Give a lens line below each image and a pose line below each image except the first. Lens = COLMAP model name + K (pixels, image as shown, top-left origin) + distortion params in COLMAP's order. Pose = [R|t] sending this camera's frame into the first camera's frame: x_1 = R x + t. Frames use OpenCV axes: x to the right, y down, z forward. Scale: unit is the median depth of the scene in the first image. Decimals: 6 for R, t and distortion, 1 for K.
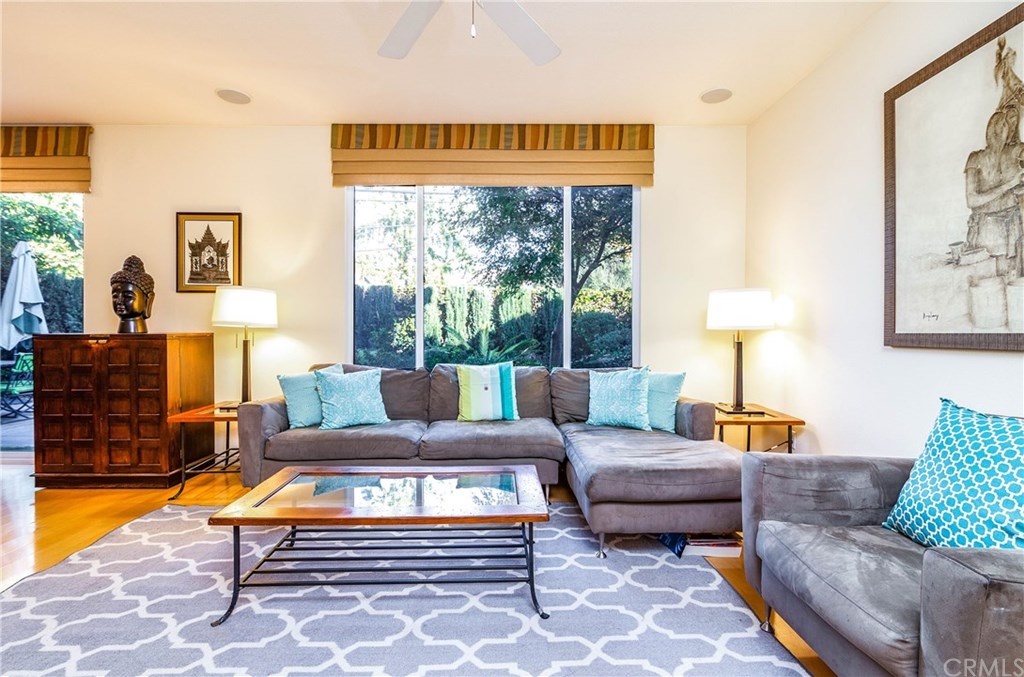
lens RADIAL K [[473.7, 0, 525.0], [0, 473.7, 331.7], [0, 0, 1]] dist [-0.000052, -0.000085]
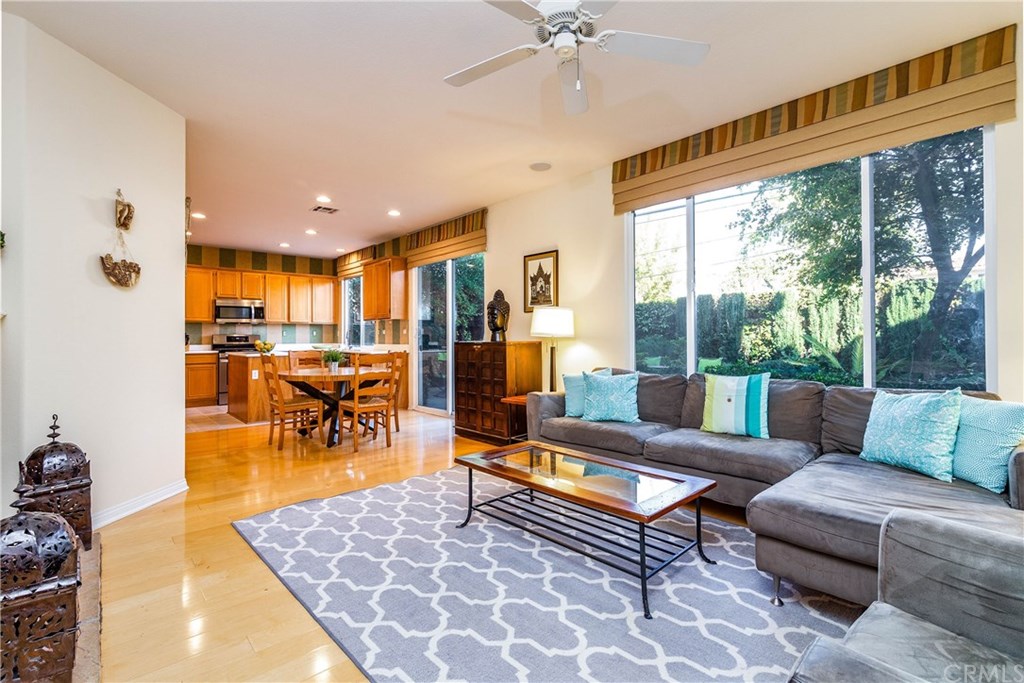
lens RADIAL K [[474.5, 0, 511.7], [0, 474.5, 333.0], [0, 0, 1]] dist [-0.001310, -0.000232]
pose [[0.655625, -0.013665, -0.754963, 0.328549], [0.001052, 0.999852, -0.017184, 0.002008], [0.755086, 0.010473, 0.655542, 0.050305]]
